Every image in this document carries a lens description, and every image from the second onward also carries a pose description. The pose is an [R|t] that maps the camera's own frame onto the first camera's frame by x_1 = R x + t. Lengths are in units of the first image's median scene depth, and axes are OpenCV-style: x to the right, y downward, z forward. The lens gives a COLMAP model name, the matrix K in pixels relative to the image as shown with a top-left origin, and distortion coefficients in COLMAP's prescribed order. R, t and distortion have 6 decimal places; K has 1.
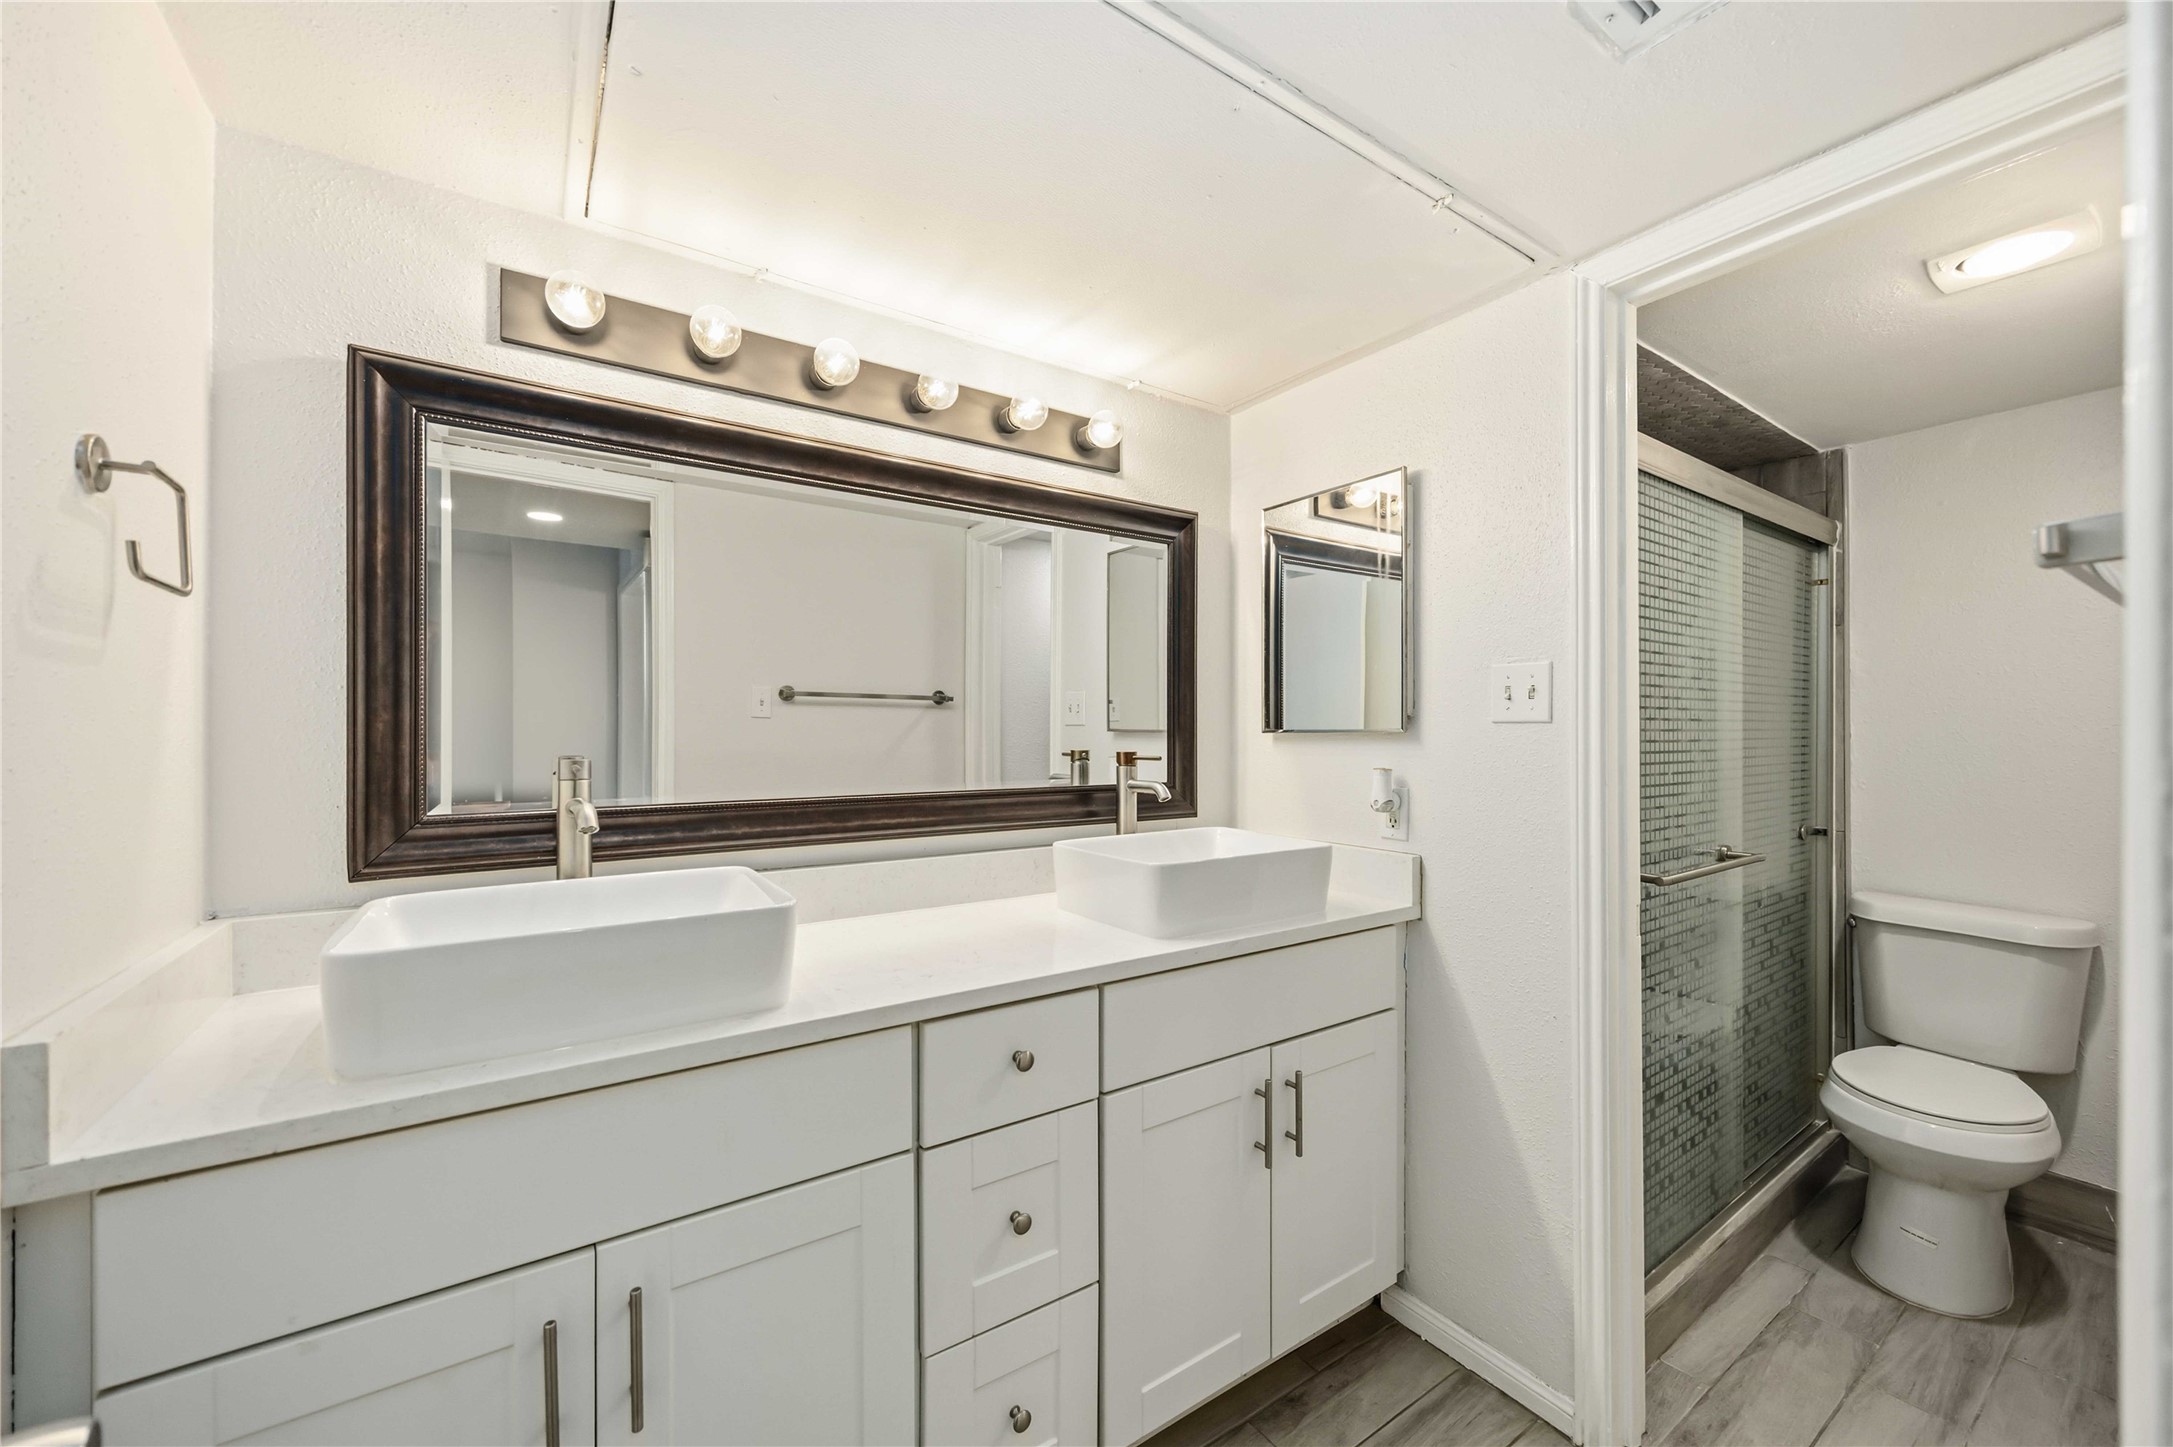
lens RADIAL K [[836.0, 0, 1080.3], [0, 836.0, 725.1], [0, 0, 1]] dist [0.000312, 0.000020]
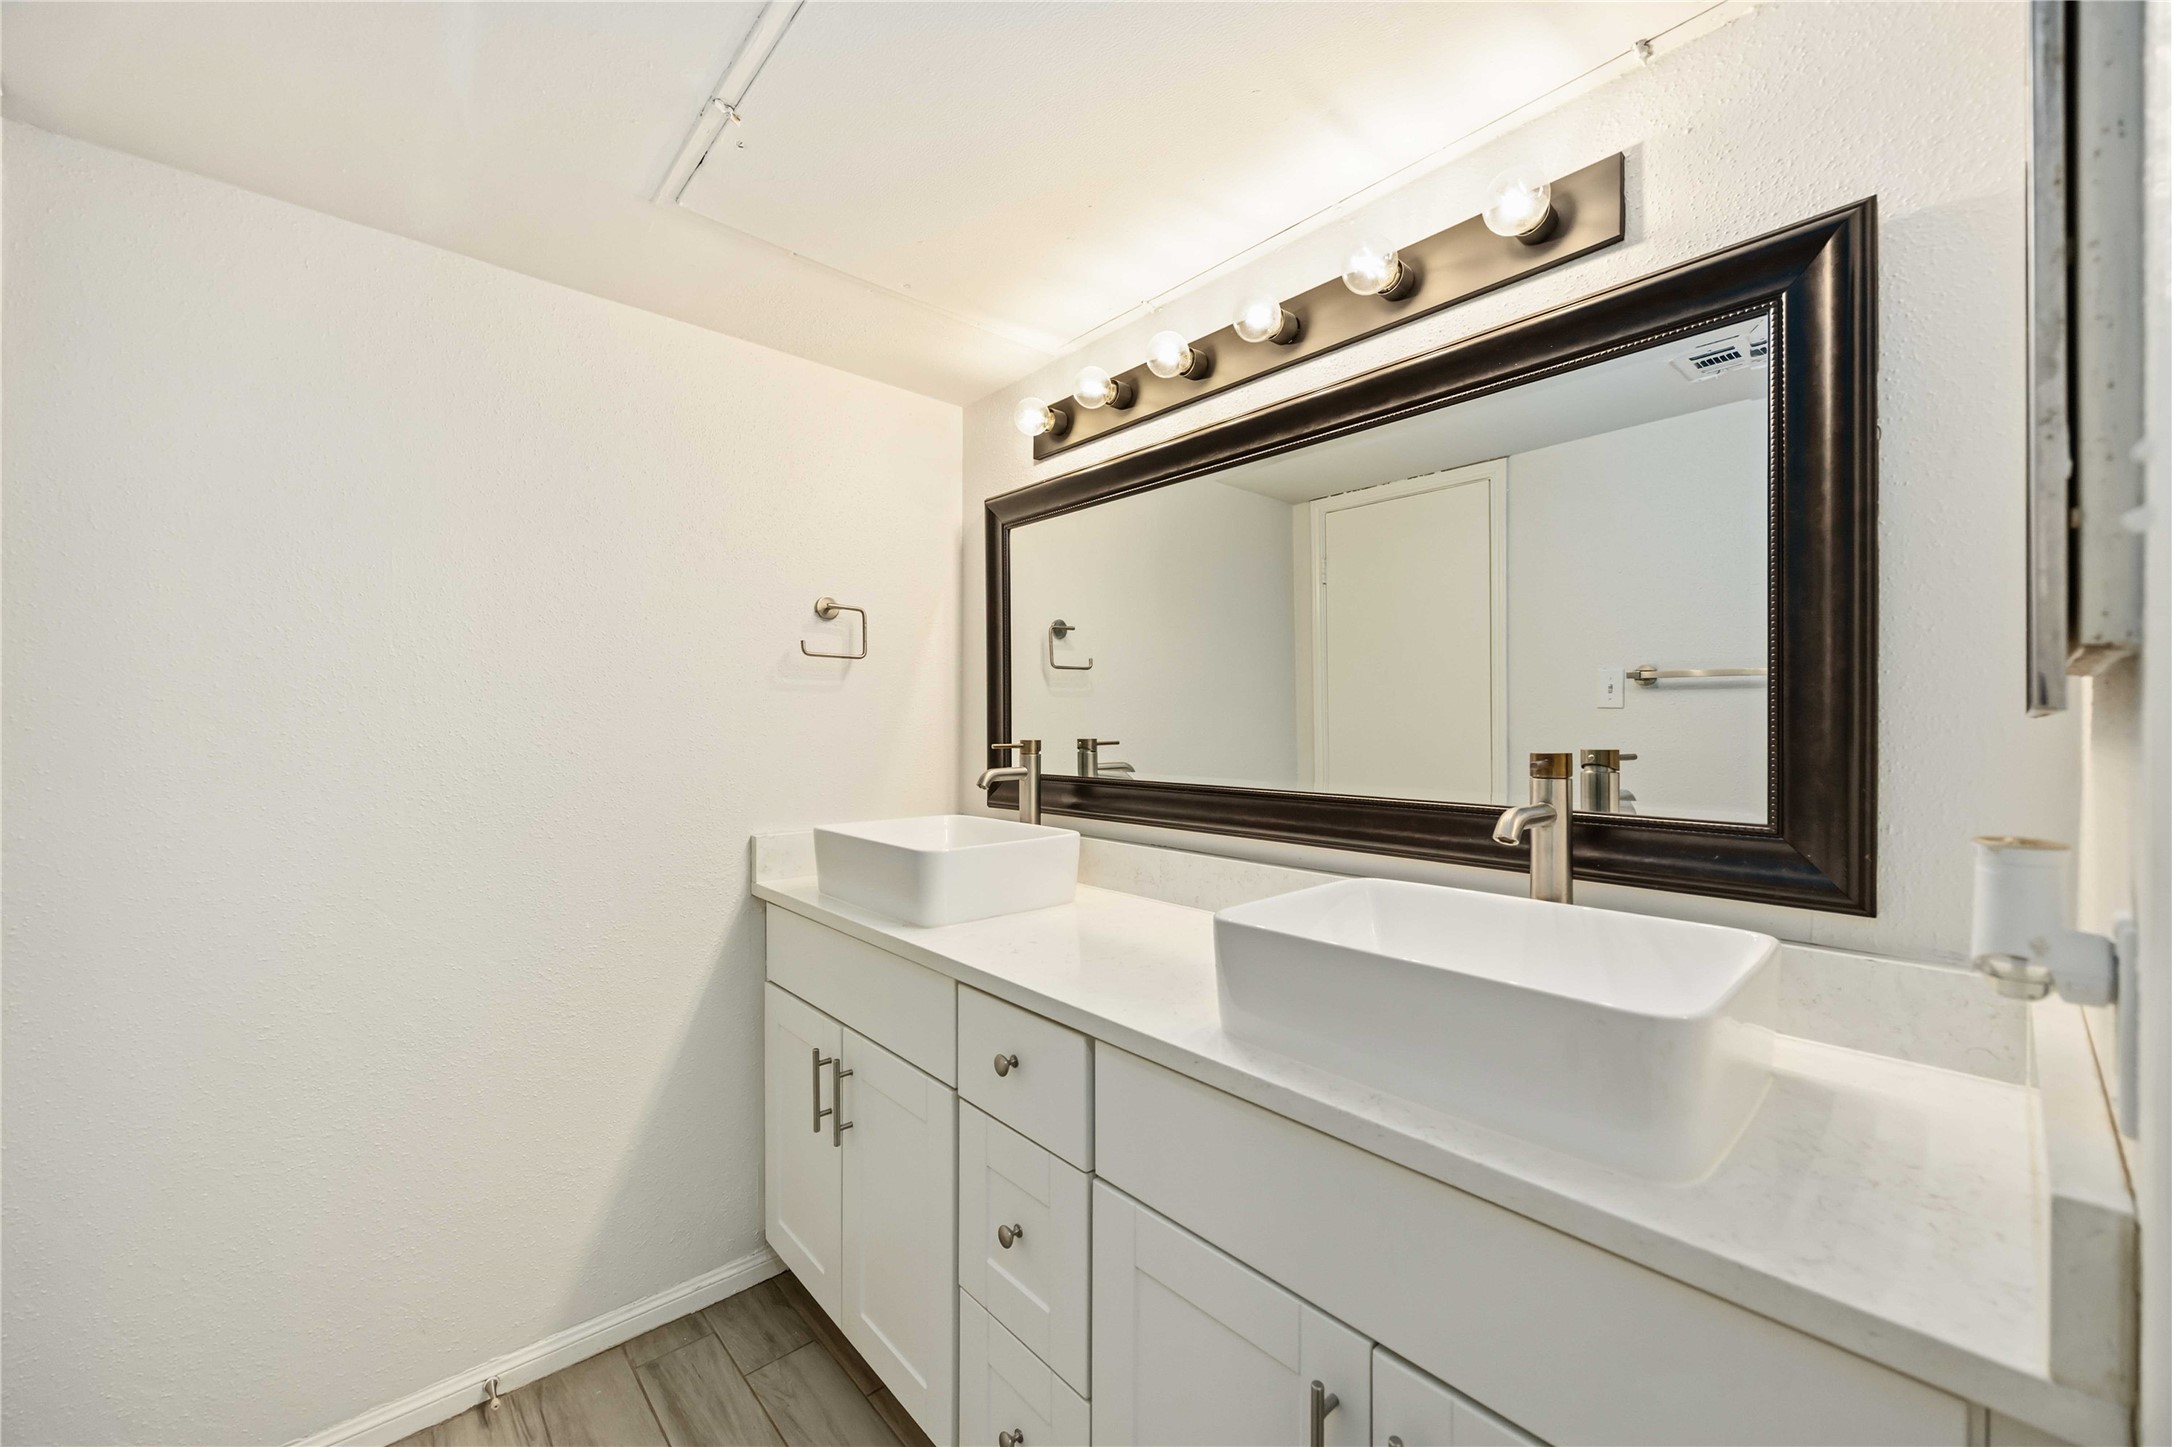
lens RADIAL K [[835.6, 0, 1078.1], [0, 835.6, 730.0], [0, 0, 1]] dist [0.000312, 0.000020]
pose [[0.134795, 0.002935, -0.990869, 0.811668], [0.004138, 0.999985, 0.003525, 0.016241], [0.990865, -0.004575, 0.134781, 0.880019]]
